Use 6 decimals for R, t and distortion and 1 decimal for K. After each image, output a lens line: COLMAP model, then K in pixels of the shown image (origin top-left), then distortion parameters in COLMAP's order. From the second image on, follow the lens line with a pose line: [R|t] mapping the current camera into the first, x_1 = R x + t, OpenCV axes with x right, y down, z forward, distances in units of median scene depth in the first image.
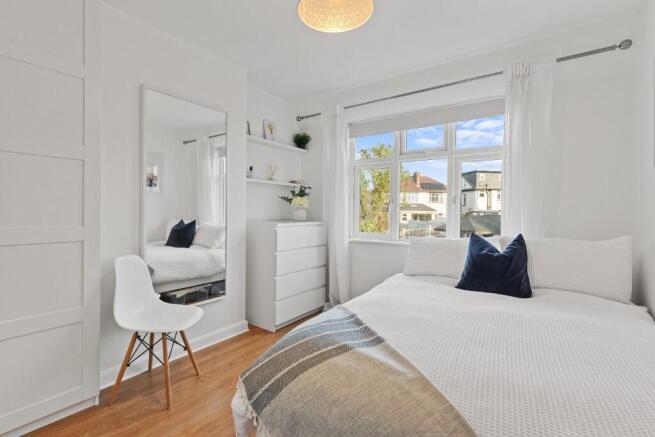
lens RADIAL K [[309.3, 0, 326.5], [0, 309.3, 210.3], [0, 0, 1]] dist [-0.001526, 0.000007]
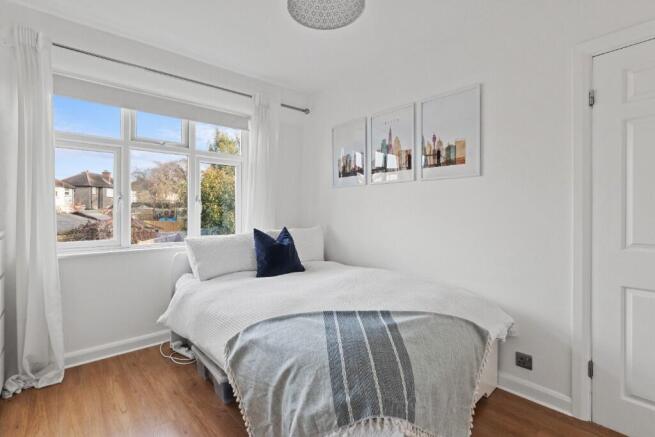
lens RADIAL K [[294.6, 0, 326.7], [0, 294.6, 209.1], [0, 0, 1]] dist [0.000189, -0.000017]
pose [[0.241969, -0.009530, 0.970237, -0.504891], [-0.002021, 0.999945, 0.010326, -0.014282], [-0.970282, -0.004459, 0.241936, 0.435606]]
